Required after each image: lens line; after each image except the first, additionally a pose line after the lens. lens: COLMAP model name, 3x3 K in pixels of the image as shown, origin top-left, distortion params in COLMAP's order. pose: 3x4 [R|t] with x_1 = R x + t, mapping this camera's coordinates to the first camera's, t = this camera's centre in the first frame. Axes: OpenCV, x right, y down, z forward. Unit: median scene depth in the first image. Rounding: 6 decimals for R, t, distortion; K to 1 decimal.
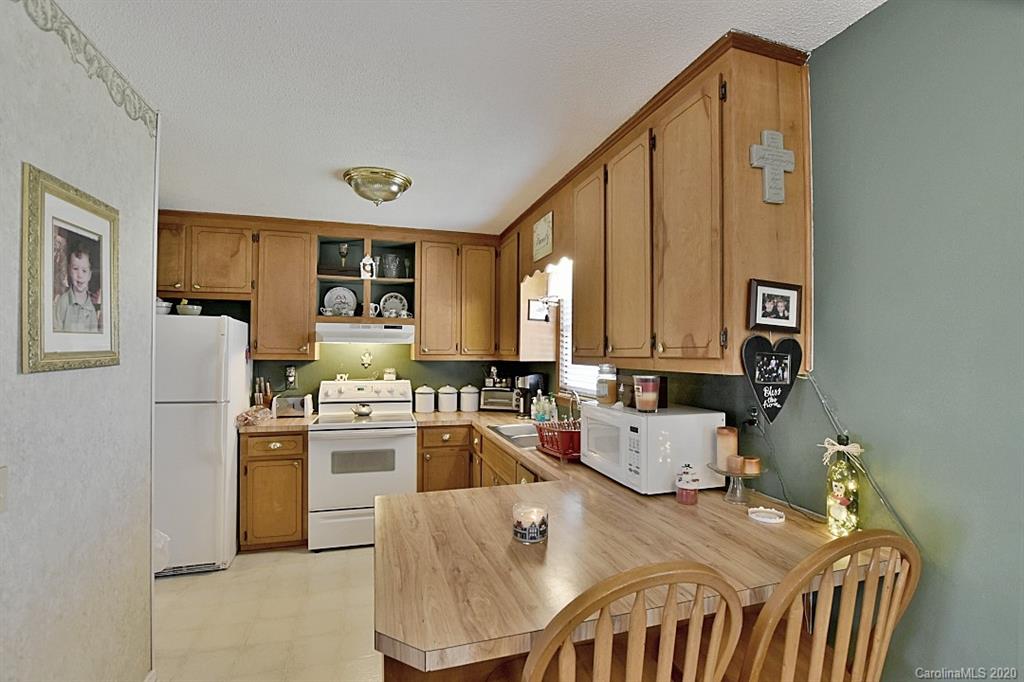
lens RADIAL K [[460.8, 0, 510.1], [0, 460.8, 349.6], [0, 0, 1]] dist [-0.026191, 0.001473]
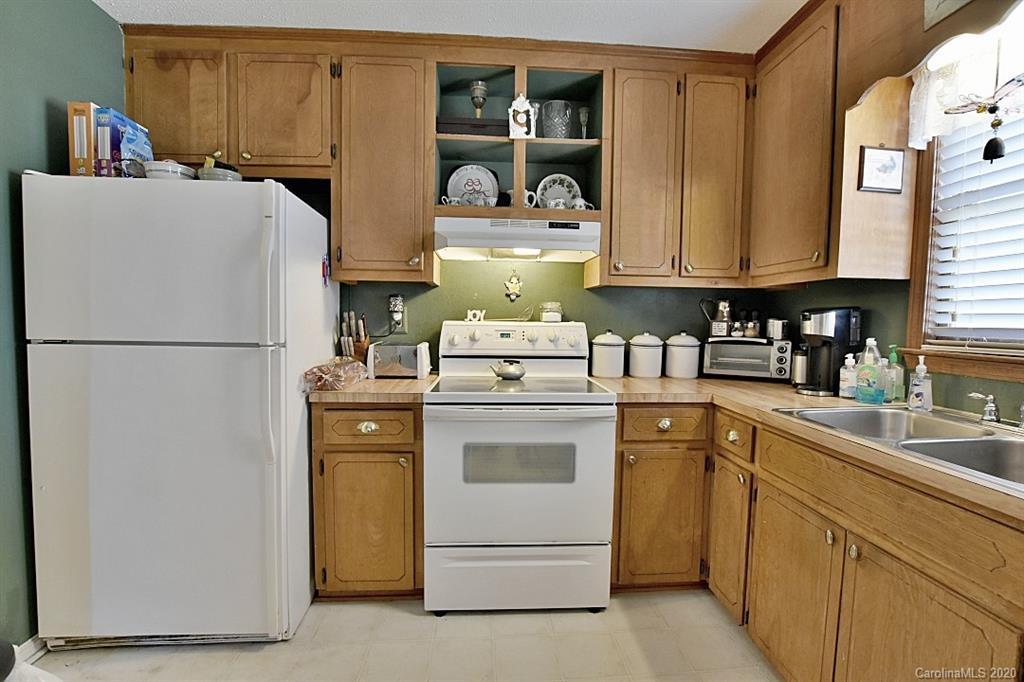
lens RADIAL K [[460.8, 0, 516.8], [0, 460.8, 347.3], [0, 0, 1]] dist [-0.026191, 0.001473]
pose [[0.976228, 0.020084, -0.215814, -0.203963], [-0.005136, 0.997561, 0.069605, 0.067630], [0.216685, -0.066842, 0.973951, 0.469364]]
